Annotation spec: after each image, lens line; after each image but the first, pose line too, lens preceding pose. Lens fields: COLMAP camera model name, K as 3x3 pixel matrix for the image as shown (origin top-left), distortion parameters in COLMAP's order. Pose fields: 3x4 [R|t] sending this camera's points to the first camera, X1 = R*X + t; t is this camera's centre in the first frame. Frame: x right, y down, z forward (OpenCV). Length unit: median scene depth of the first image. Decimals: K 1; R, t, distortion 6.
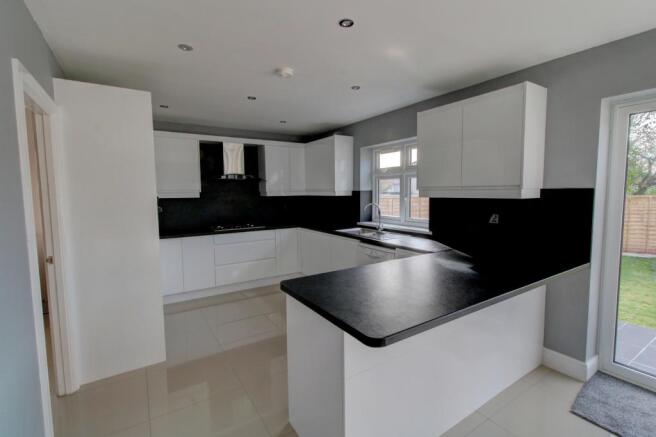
lens RADIAL K [[304.1, 0, 328.4], [0, 304.1, 217.3], [0, 0, 1]] dist [-0.000770, -0.001152]
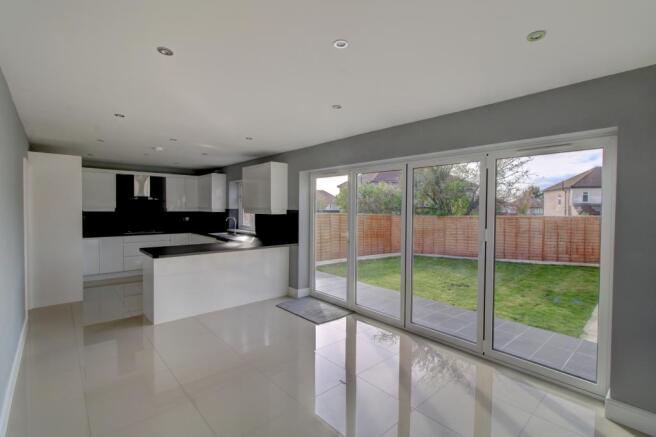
lens RADIAL K [[304.1, 0, 332.9], [0, 304.1, 217.9], [0, 0, 1]] dist [-0.000770, -0.001152]
pose [[0.985101, 0.014519, 0.171360, 0.364434], [-0.004575, 0.998290, -0.058282, 0.046976], [-0.171913, 0.056630, 0.983483, -0.629188]]
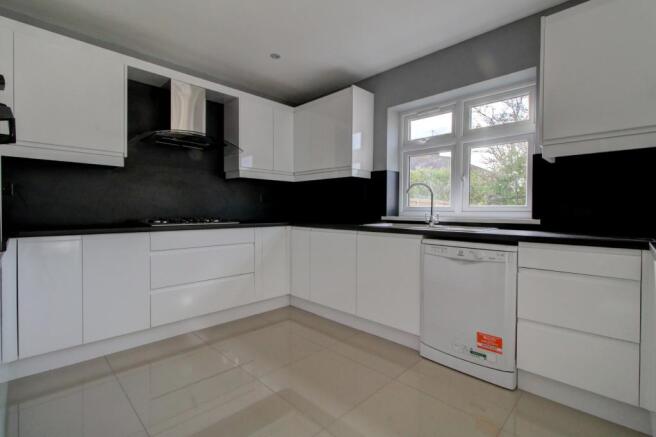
lens RADIAL K [[304.1, 0, 325.4], [0, 304.1, 217.6], [0, 0, 1]] dist [-0.000770, -0.001152]
pose [[0.977398, 0.013383, 0.210982, -0.172782], [0.001018, 0.997685, -0.068001, 0.065448], [-0.211403, 0.066679, 0.975122, 0.369415]]
